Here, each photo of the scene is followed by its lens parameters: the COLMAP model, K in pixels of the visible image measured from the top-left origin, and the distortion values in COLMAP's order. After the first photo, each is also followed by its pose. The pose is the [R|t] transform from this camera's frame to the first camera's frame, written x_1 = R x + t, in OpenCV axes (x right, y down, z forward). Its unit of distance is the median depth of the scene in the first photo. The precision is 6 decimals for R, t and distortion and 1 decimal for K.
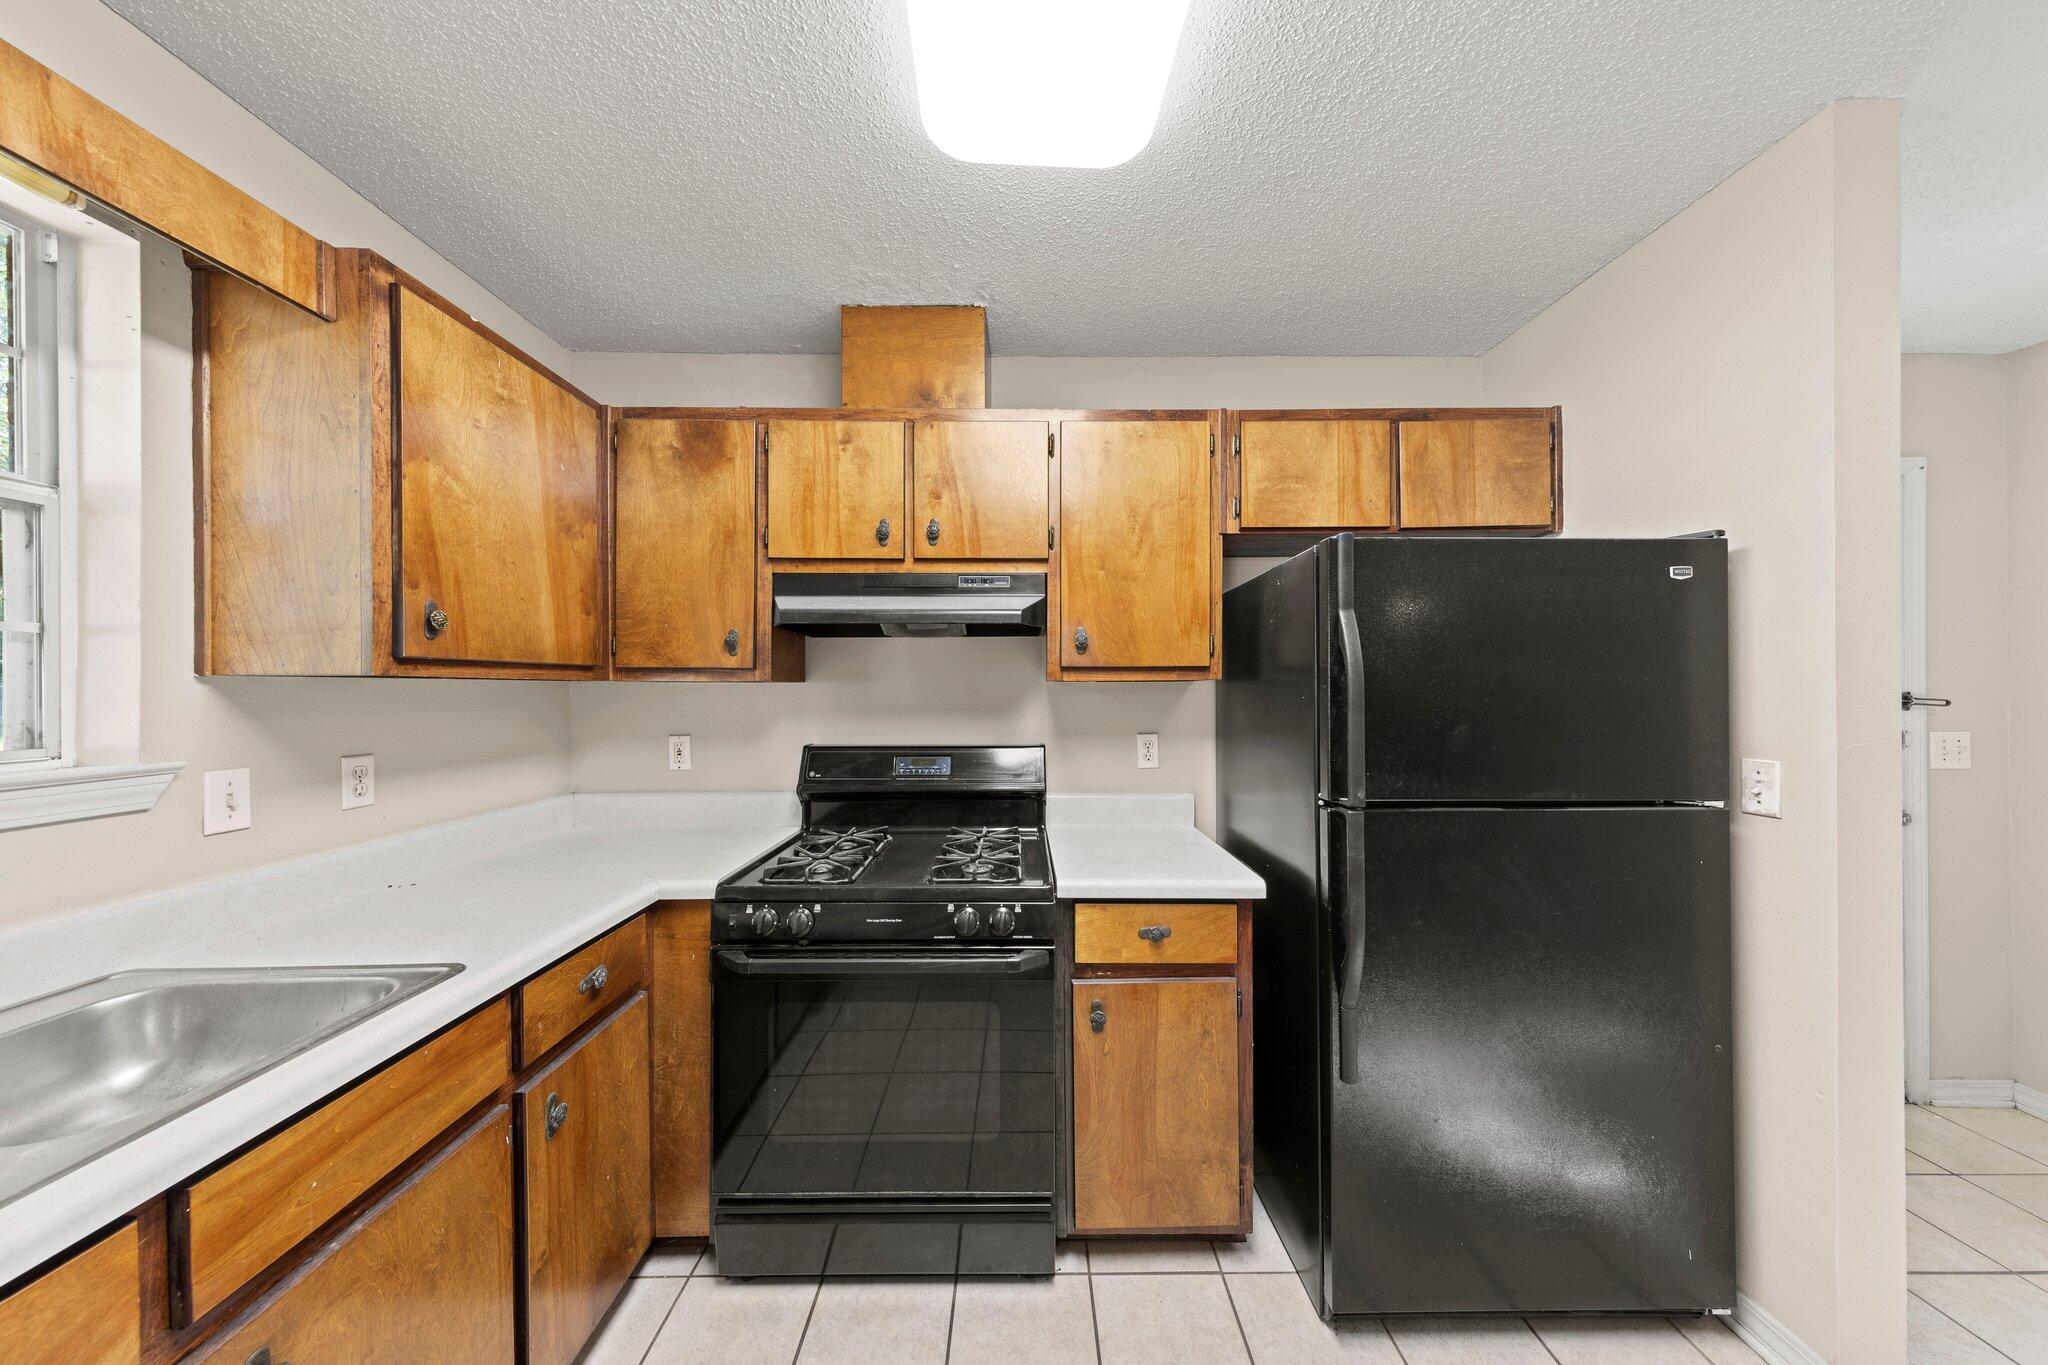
lens RADIAL K [[651.0, 0, 1032.3], [0, 651.0, 687.5], [0, 0, 1]] dist [0.006875, -0.000249]
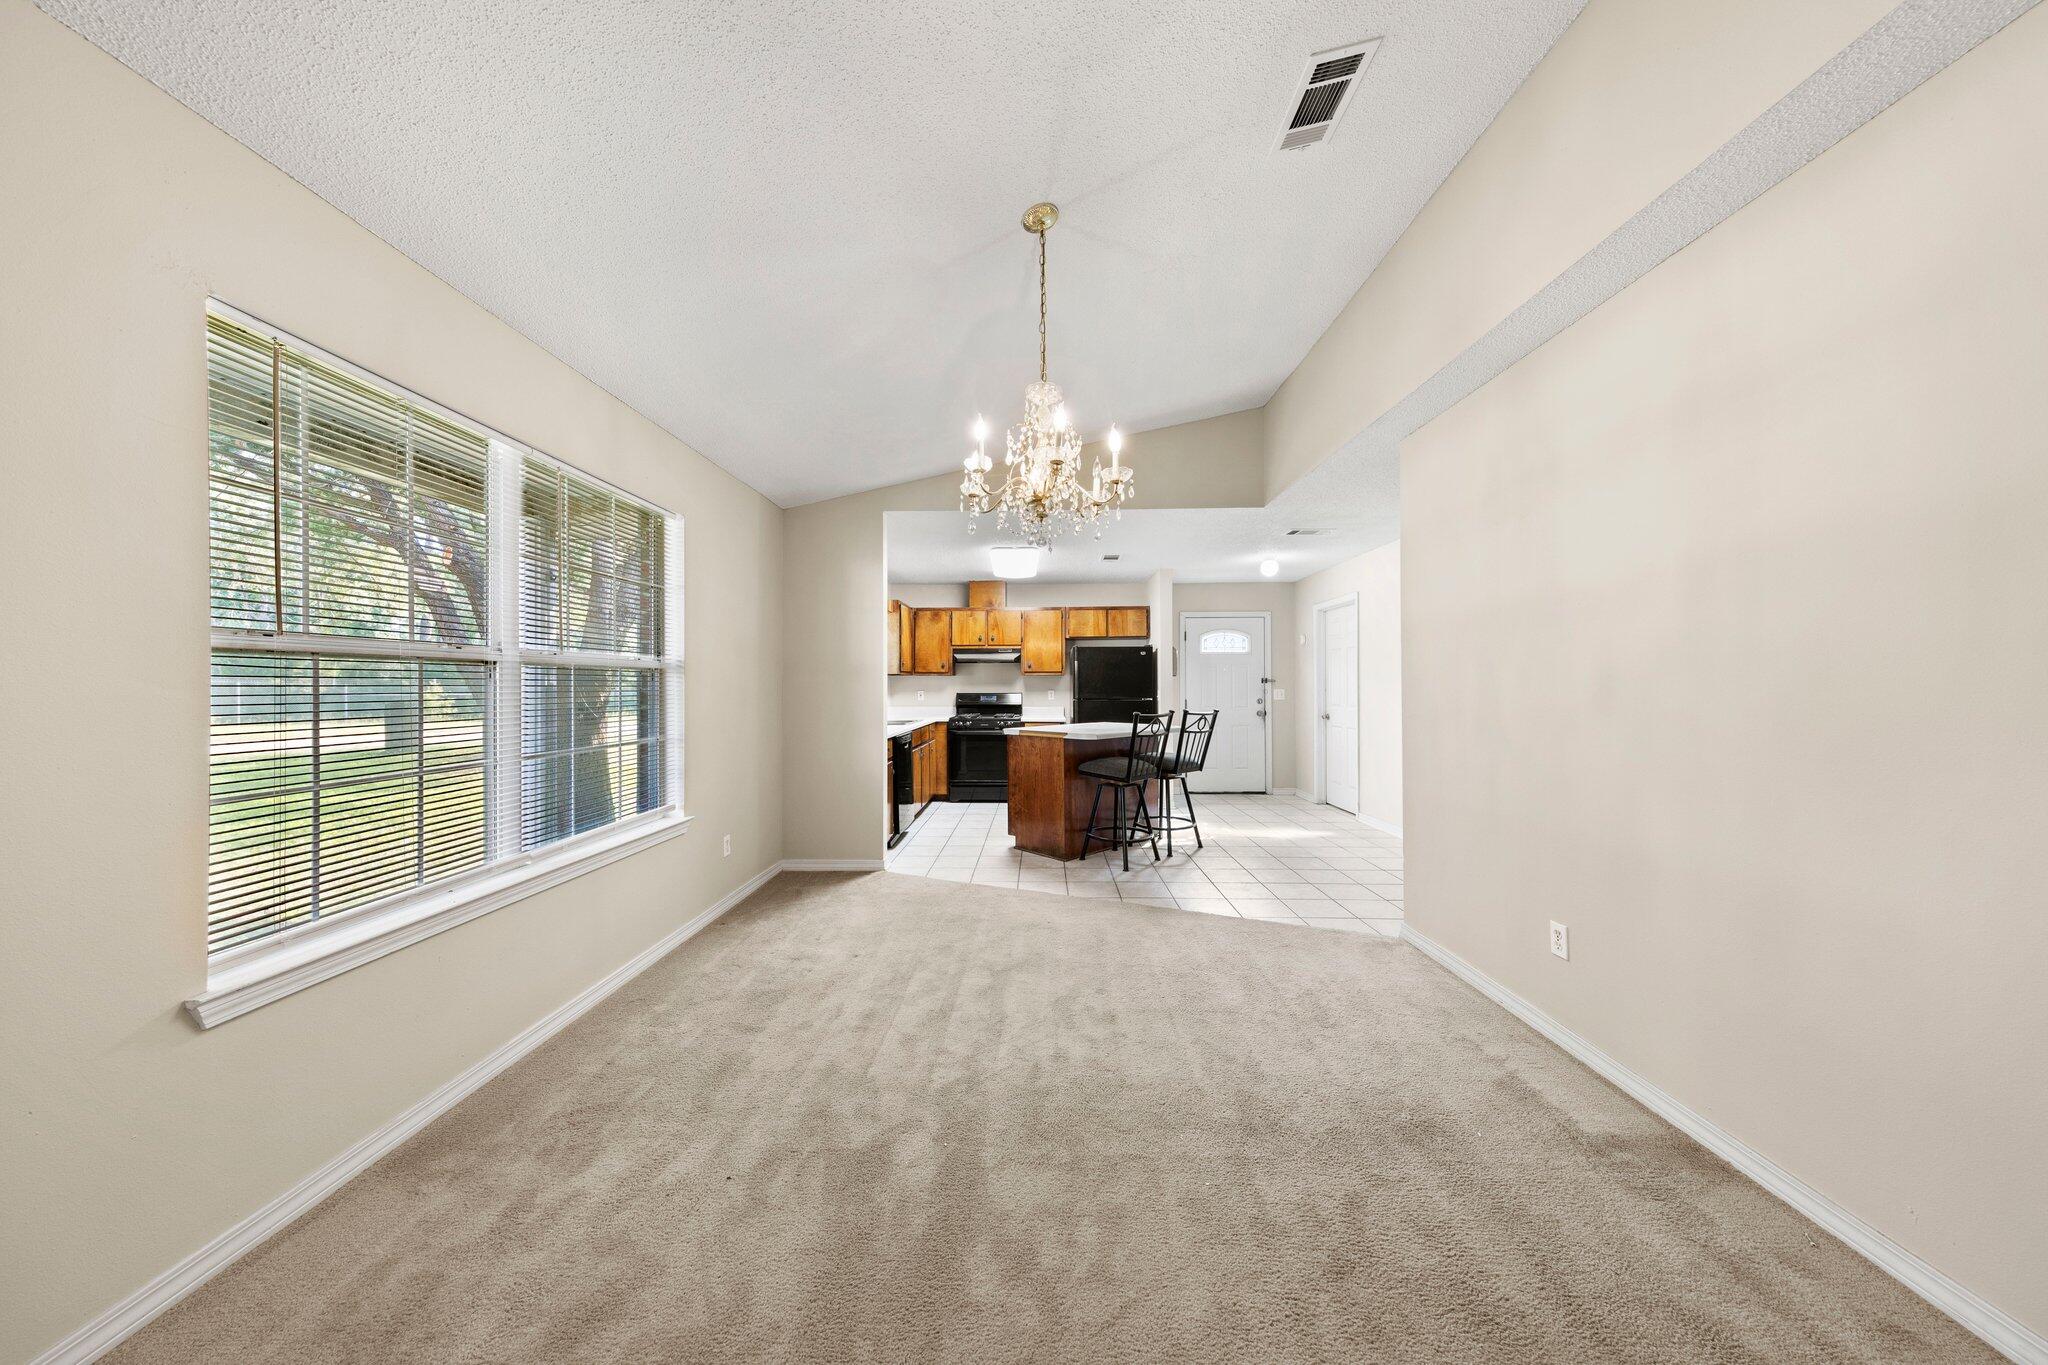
lens RADIAL K [[651.0, 0, 1032.3], [0, 651.0, 687.5], [0, 0, 1]] dist [0.006875, -0.000249]
pose [[0.999896, -0.001472, -0.014368, 0.152328], [0.001505, 0.999996, 0.002300, 0.056230], [0.014364, -0.002321, 0.999894, -3.021906]]
